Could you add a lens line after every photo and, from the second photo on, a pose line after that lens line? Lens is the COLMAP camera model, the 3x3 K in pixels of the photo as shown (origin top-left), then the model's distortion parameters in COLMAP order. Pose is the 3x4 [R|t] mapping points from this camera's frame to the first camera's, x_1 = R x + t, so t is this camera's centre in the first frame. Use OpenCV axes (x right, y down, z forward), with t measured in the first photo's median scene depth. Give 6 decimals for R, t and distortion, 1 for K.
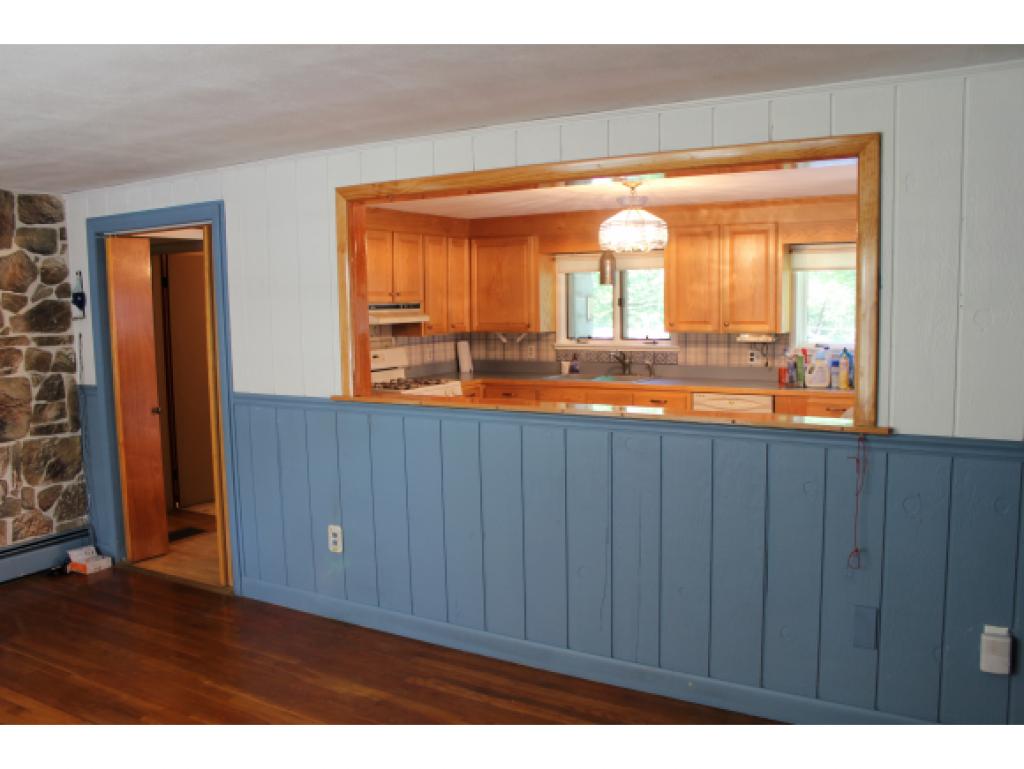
lens RADIAL K [[878.9, 0, 513.6], [0, 878.9, 390.2], [0, 0, 1]] dist [-0.080737, 0.060240]
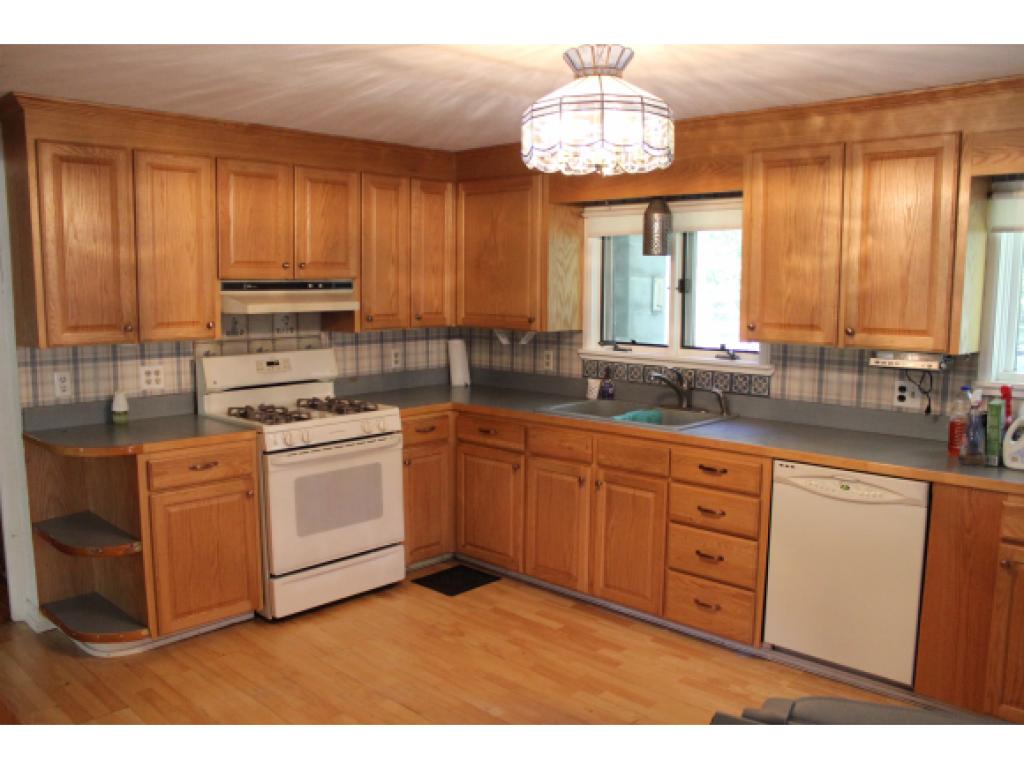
lens RADIAL K [[878.9, 0, 503.3], [0, 878.9, 394.2], [0, 0, 1]] dist [-0.080737, 0.060240]
pose [[0.973692, 0.048894, -0.222560, 0.144626], [-0.042841, 0.998571, 0.031944, -0.042008], [0.223804, -0.021568, 0.974395, 0.403408]]
